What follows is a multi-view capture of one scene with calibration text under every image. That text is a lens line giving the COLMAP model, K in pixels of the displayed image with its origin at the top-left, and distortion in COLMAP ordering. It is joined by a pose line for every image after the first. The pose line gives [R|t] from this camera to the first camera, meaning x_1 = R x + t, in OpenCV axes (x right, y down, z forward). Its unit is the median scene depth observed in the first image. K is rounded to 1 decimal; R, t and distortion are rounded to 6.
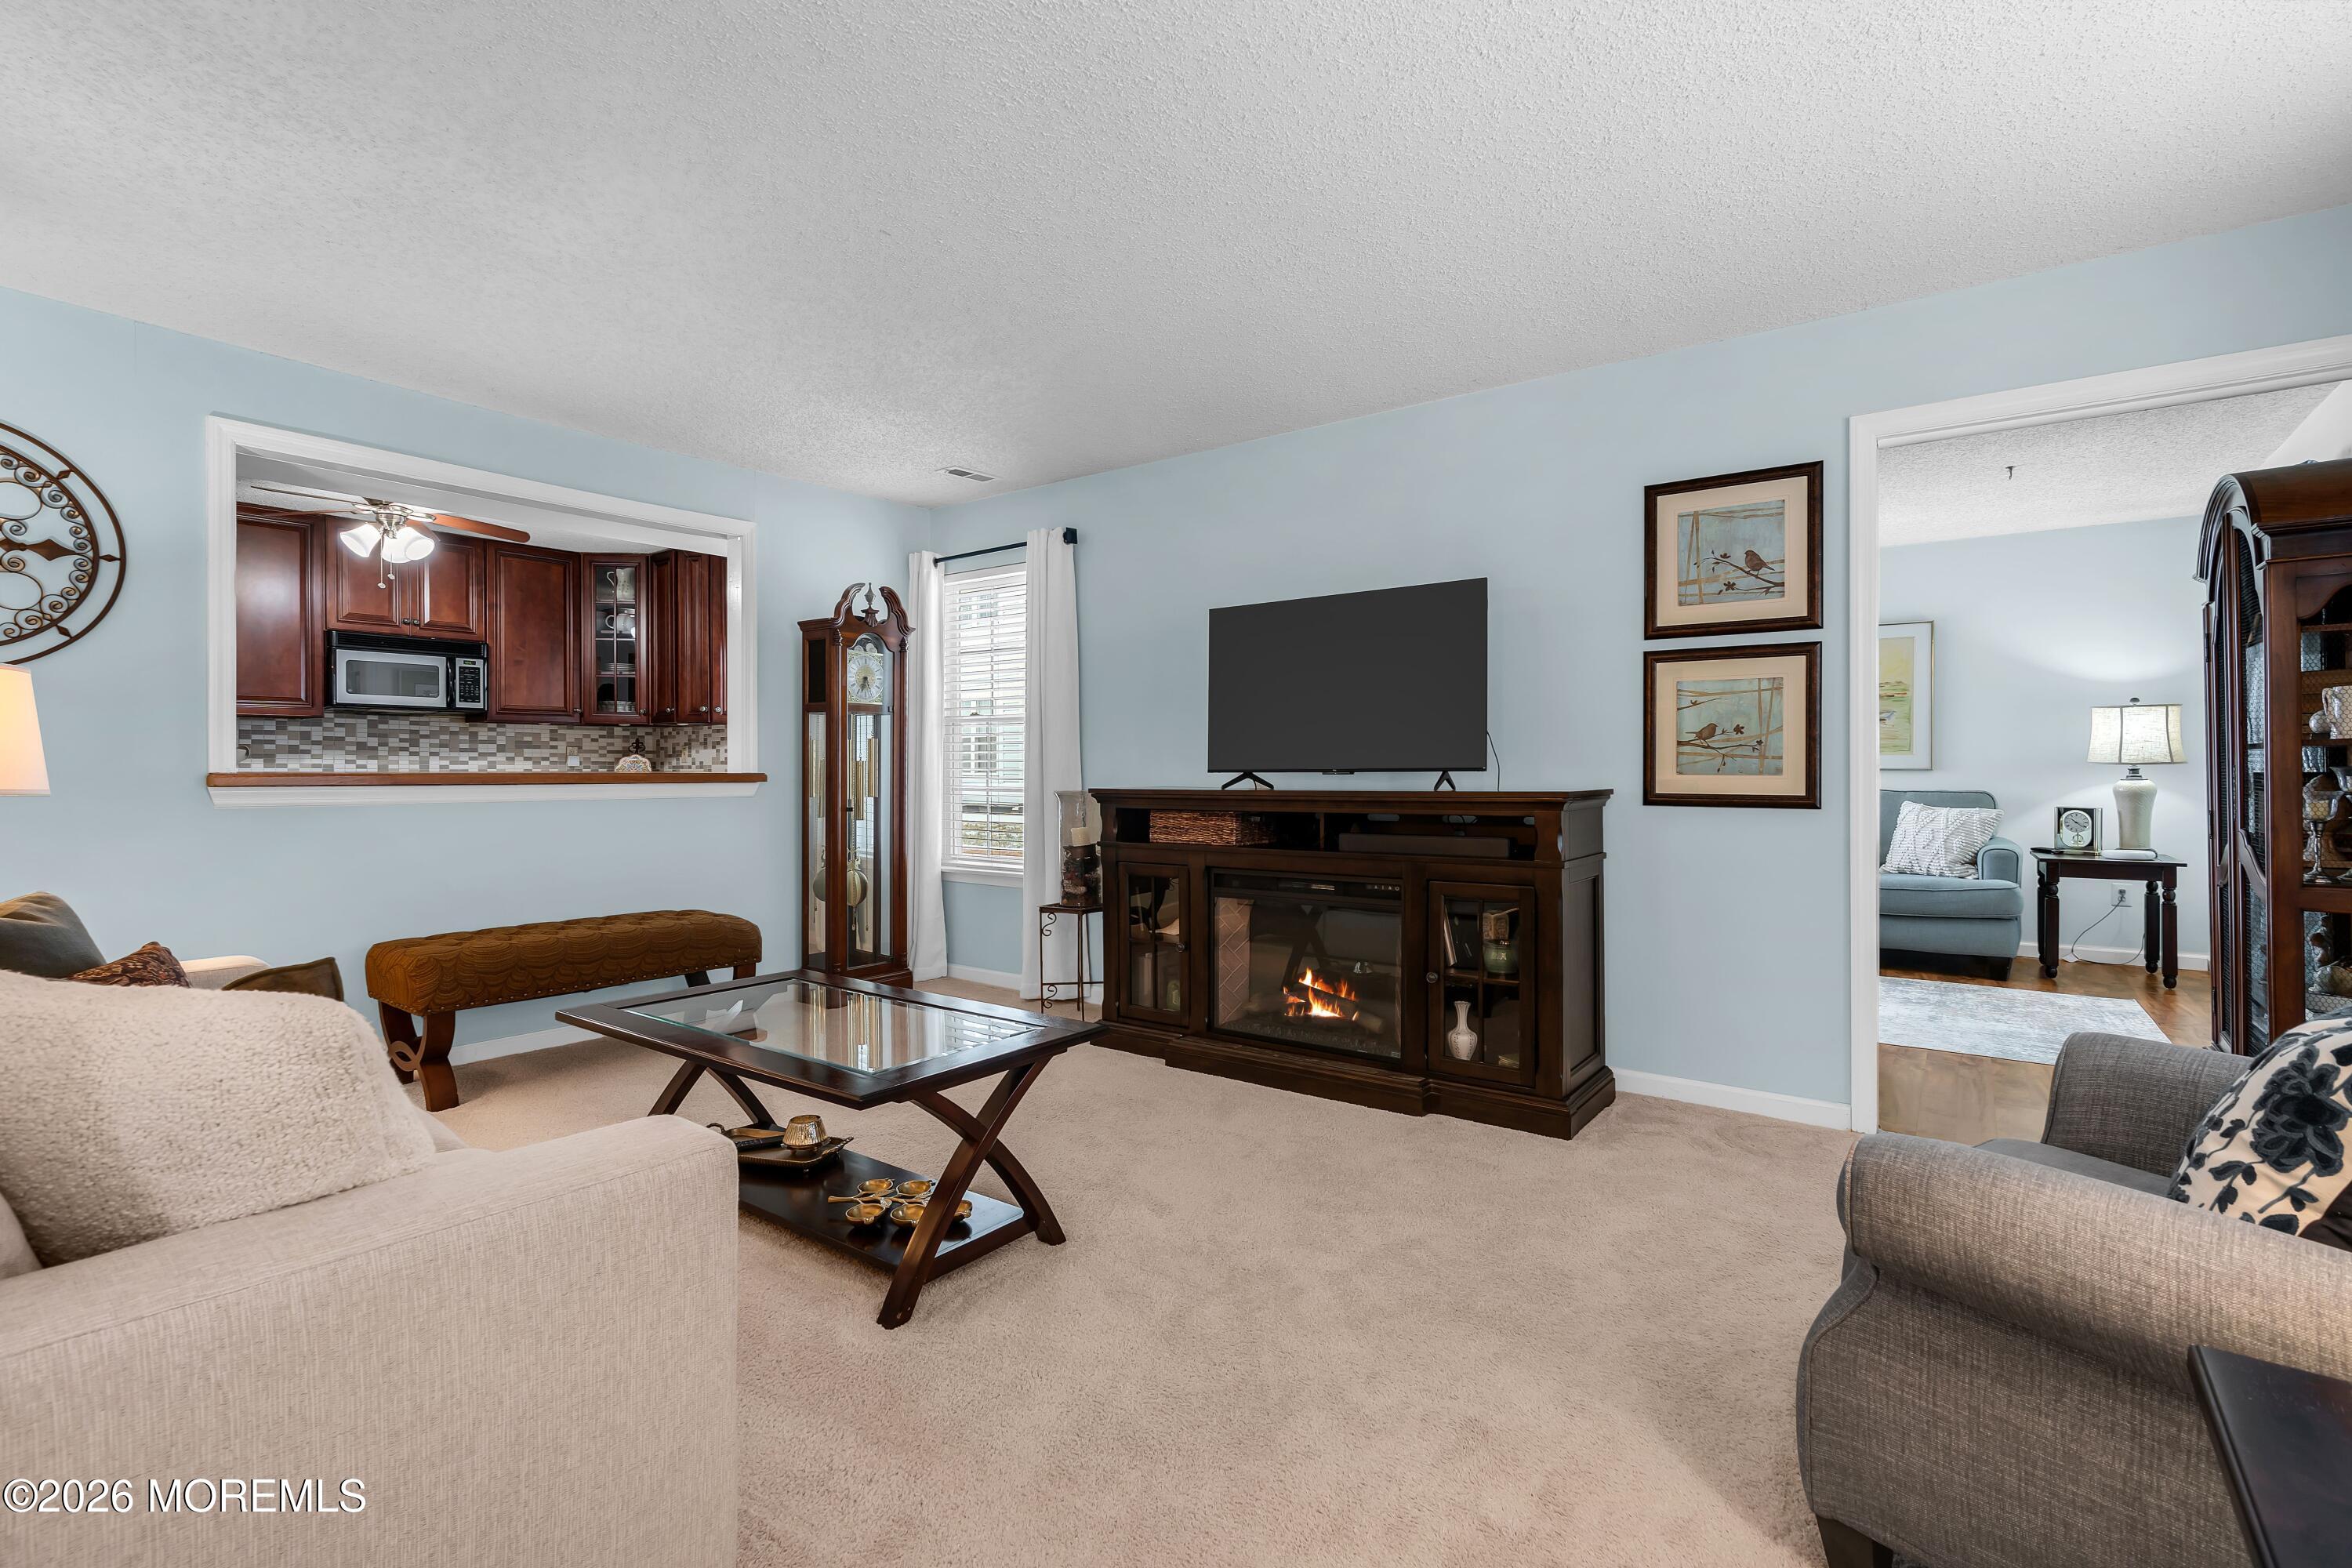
lens RADIAL K [[1065.9, 0, 1179.0], [0, 1065.9, 772.2], [0, 0, 1]] dist [-0.011432, 0.002812]
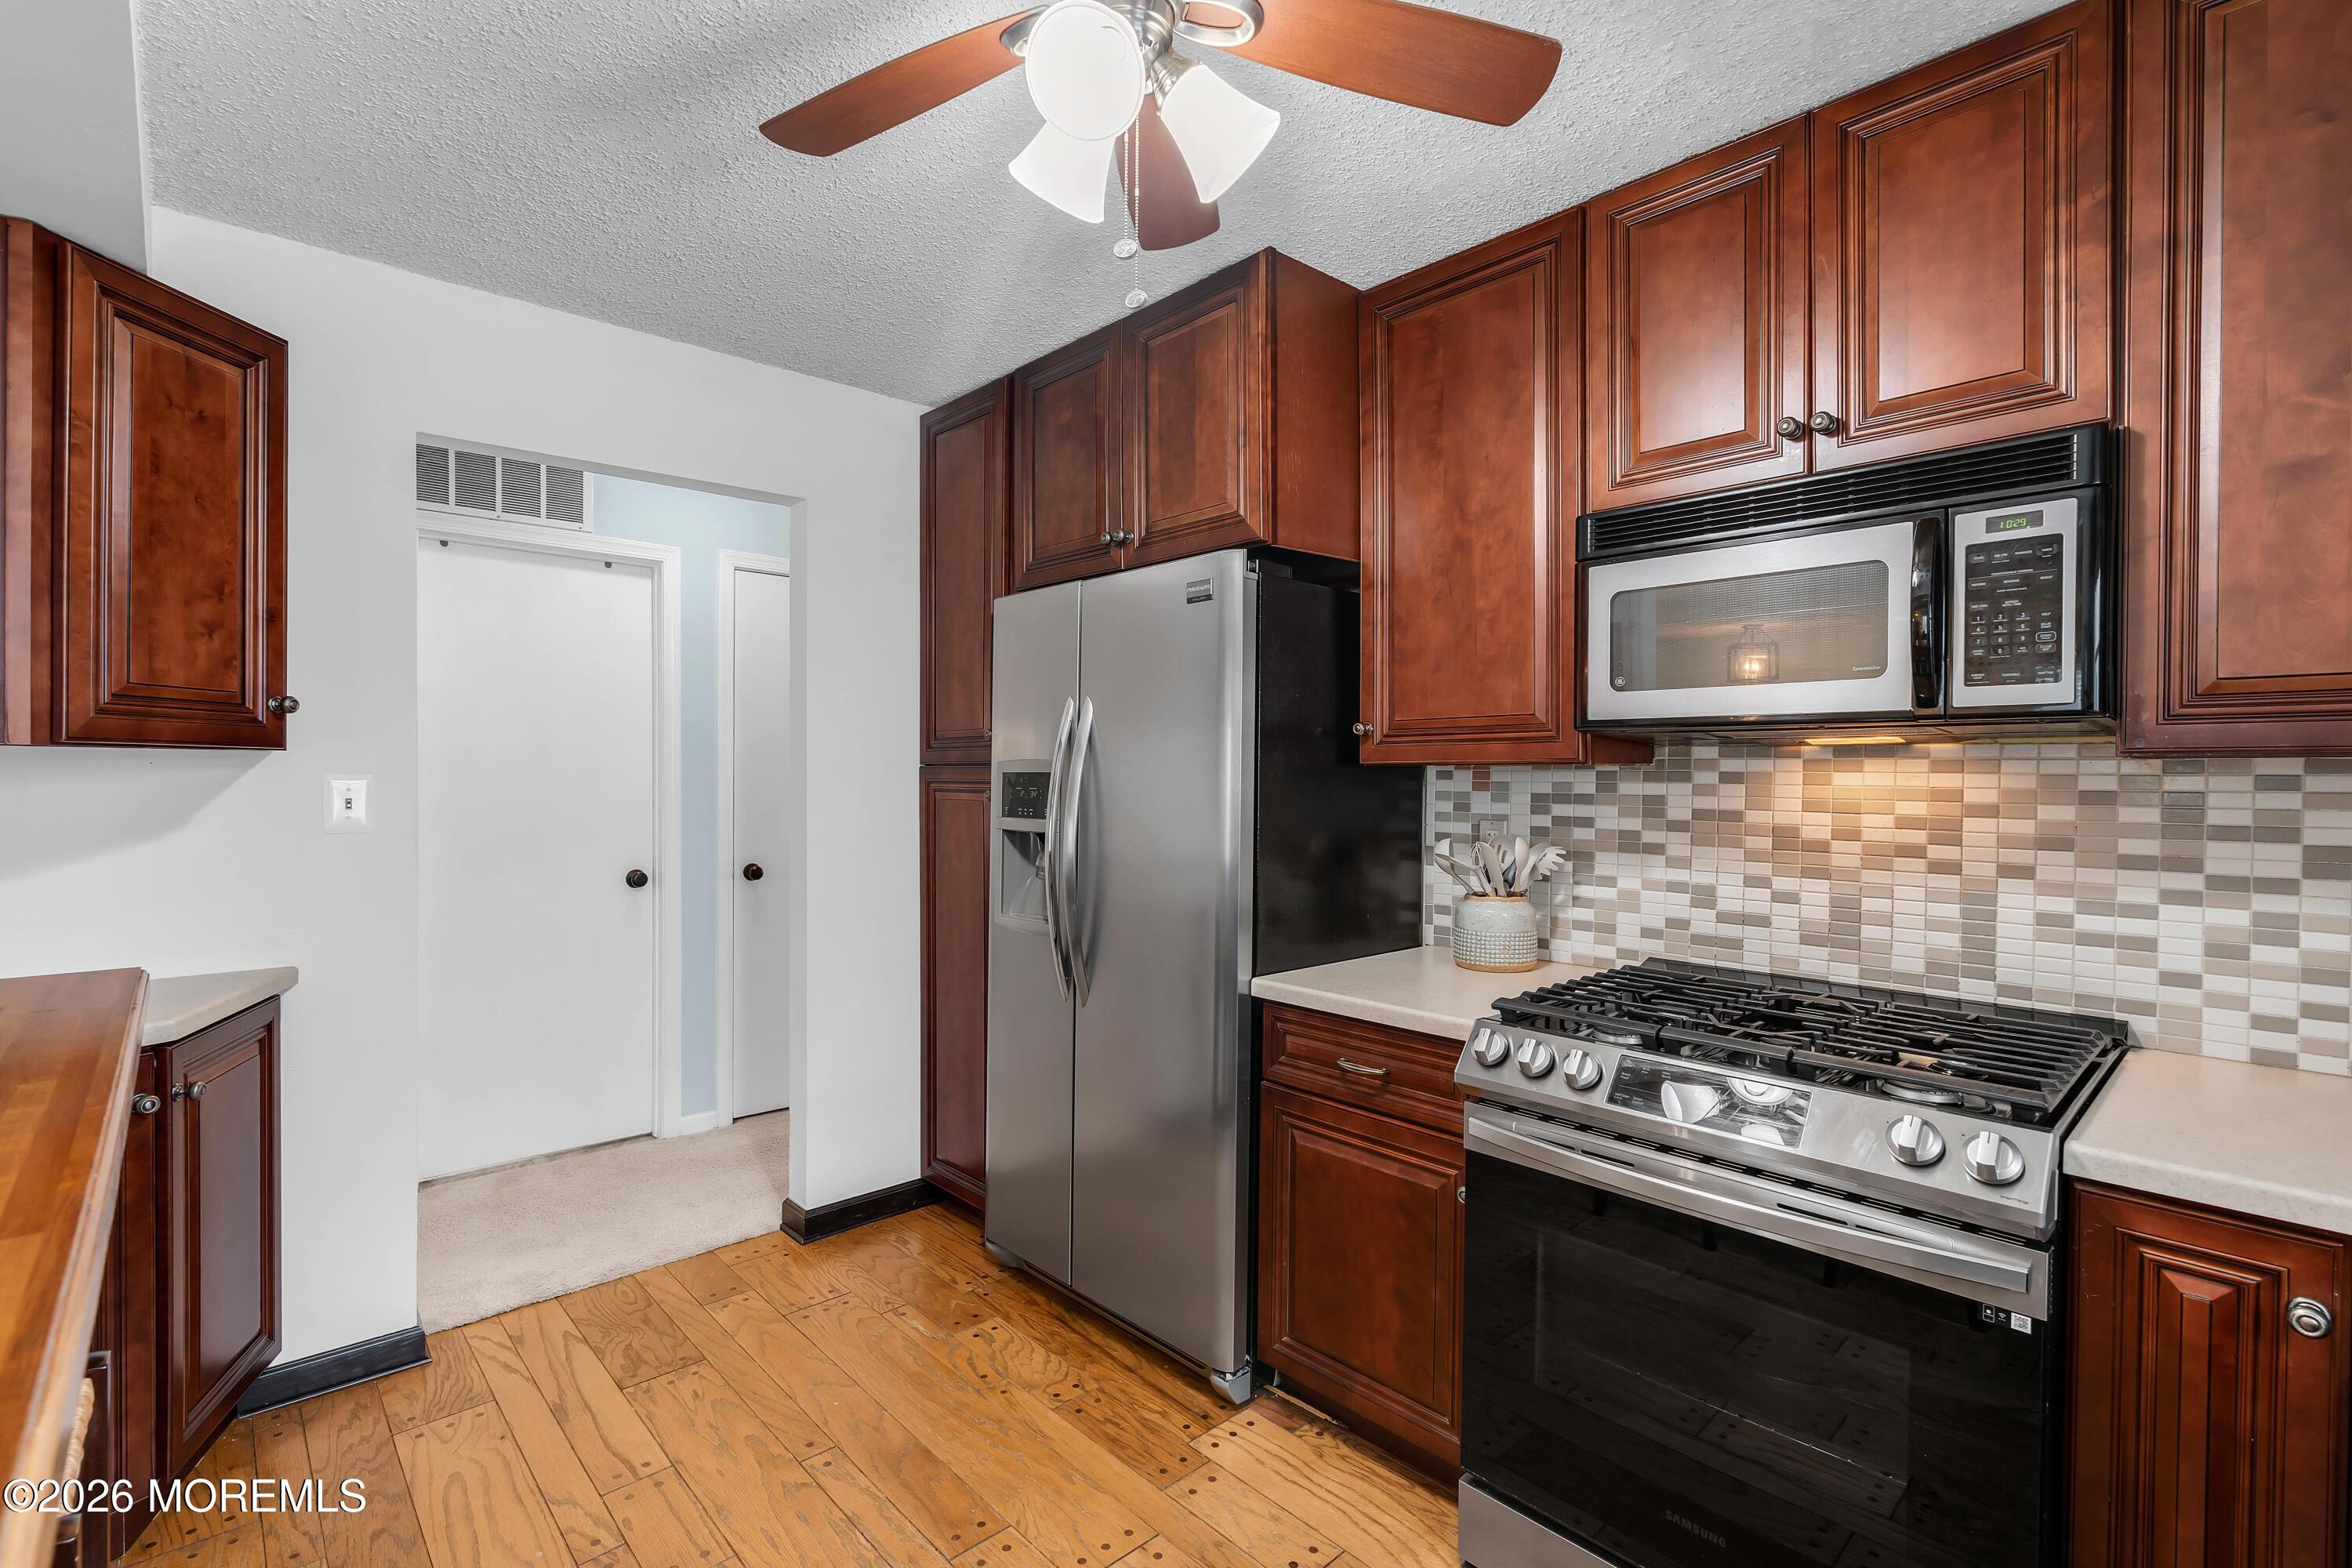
lens RADIAL K [[1065.9, 0, 1189.0], [0, 1065.9, 780.3], [0, 0, 1]] dist [-0.011432, 0.002812]
pose [[-0.181550, 0.007274, -0.983355, -0.416793], [-0.009674, 0.999911, 0.009183, -0.046354], [0.983334, 0.011180, -0.181464, 0.911486]]
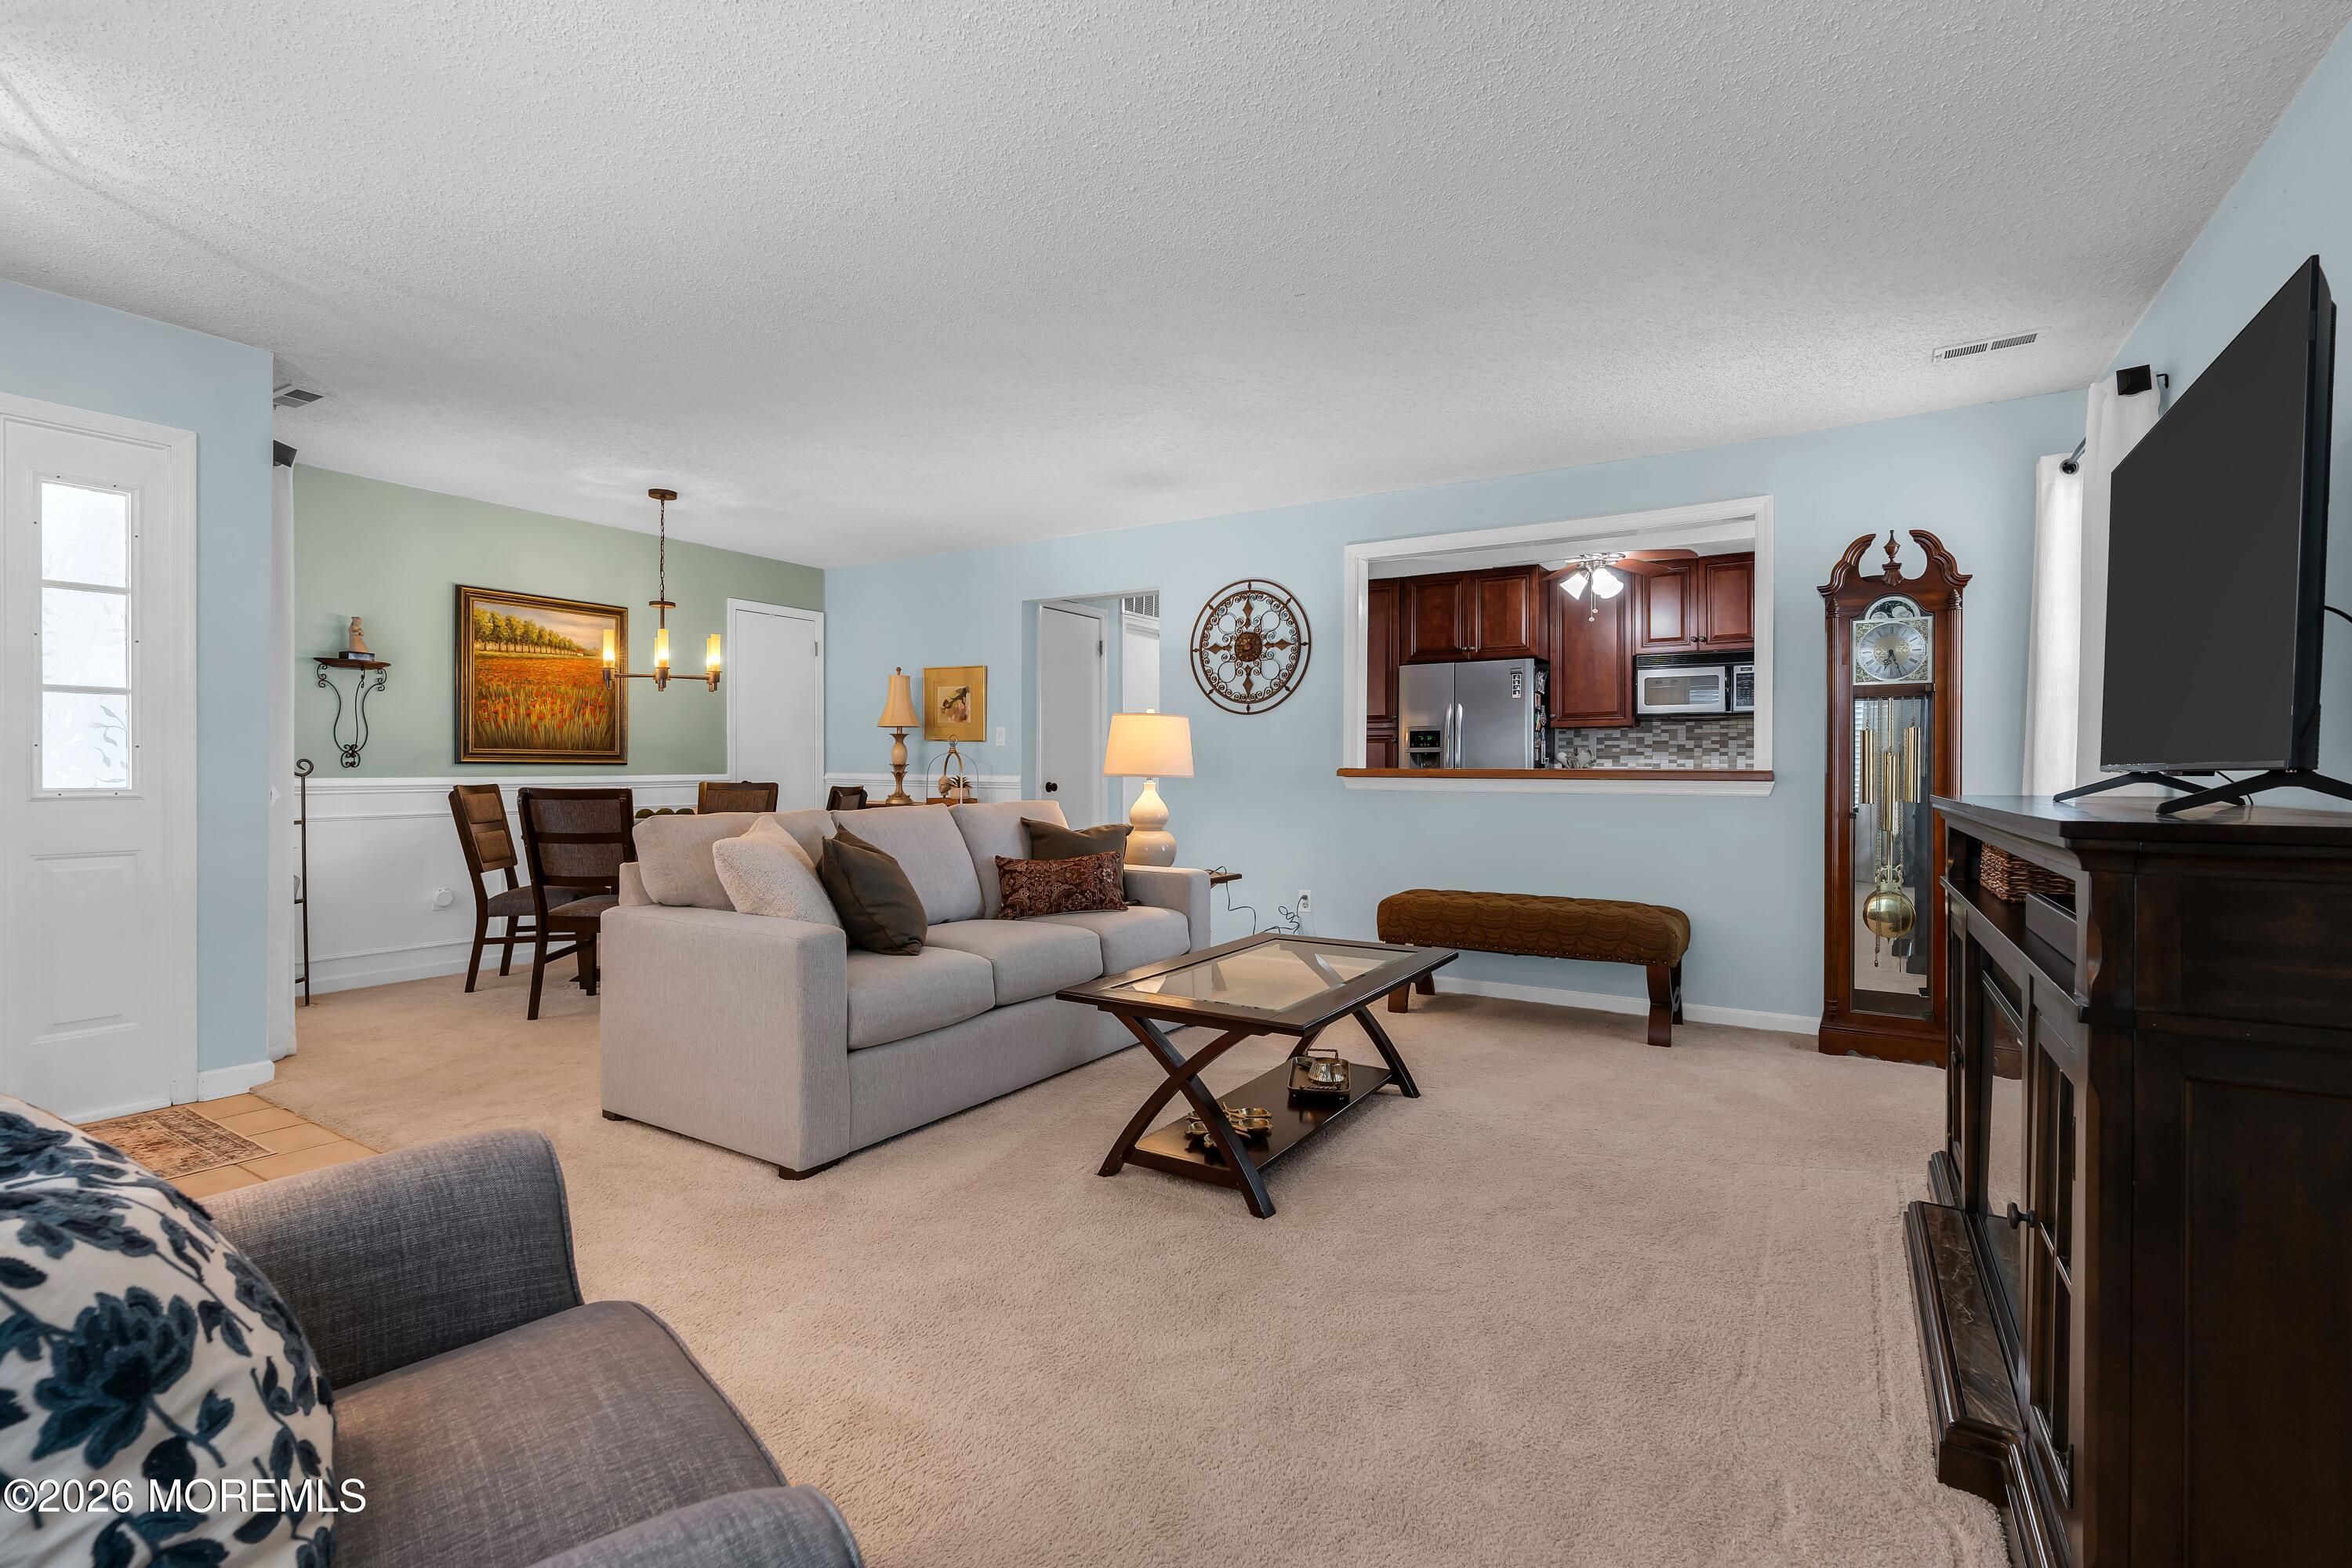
lens RADIAL K [[1065.9, 0, 1174.1], [0, 1065.9, 770.5], [0, 0, 1]] dist [-0.011432, 0.002812]
pose [[0.081113, 0.003793, -0.996698, 0.387185], [-0.005734, 0.999978, 0.003339, 0.000110], [0.996688, 0.005445, 0.081133, 0.351978]]
